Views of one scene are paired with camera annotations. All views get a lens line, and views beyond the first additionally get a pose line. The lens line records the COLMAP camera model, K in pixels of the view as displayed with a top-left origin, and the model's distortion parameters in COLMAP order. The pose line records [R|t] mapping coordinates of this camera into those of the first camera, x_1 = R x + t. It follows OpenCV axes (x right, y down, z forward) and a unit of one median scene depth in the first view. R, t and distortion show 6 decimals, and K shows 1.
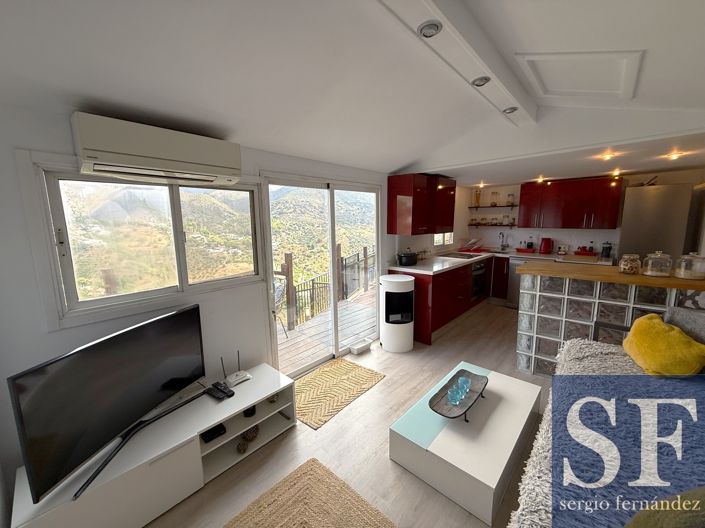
lens RADIAL K [[283.6, 0, 349.9], [0, 283.6, 263.5], [0, 0, 1]] dist [-0.002149, 0.000153]
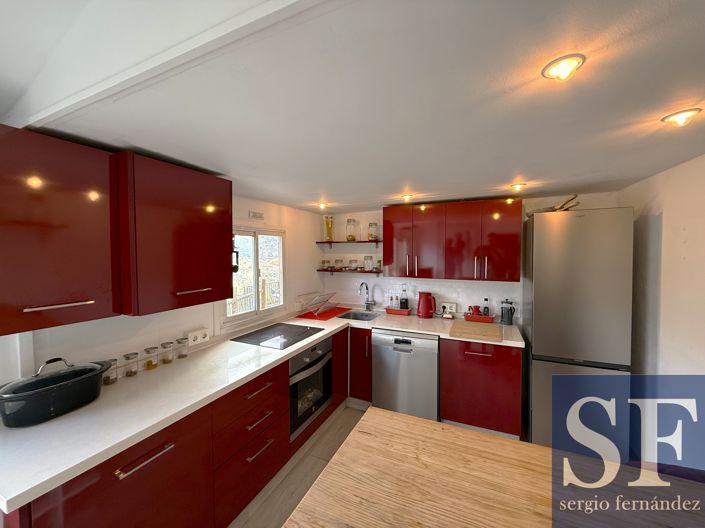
lens RADIAL K [[283.6, 0, 351.7], [0, 283.6, 262.6], [0, 0, 1]] dist [-0.002149, 0.000153]
pose [[0.948984, 0.000059, 0.315325, 0.326671], [0.038888, 0.992344, -0.117221, -0.085041], [-0.312918, 0.123503, 0.941716, 0.431919]]
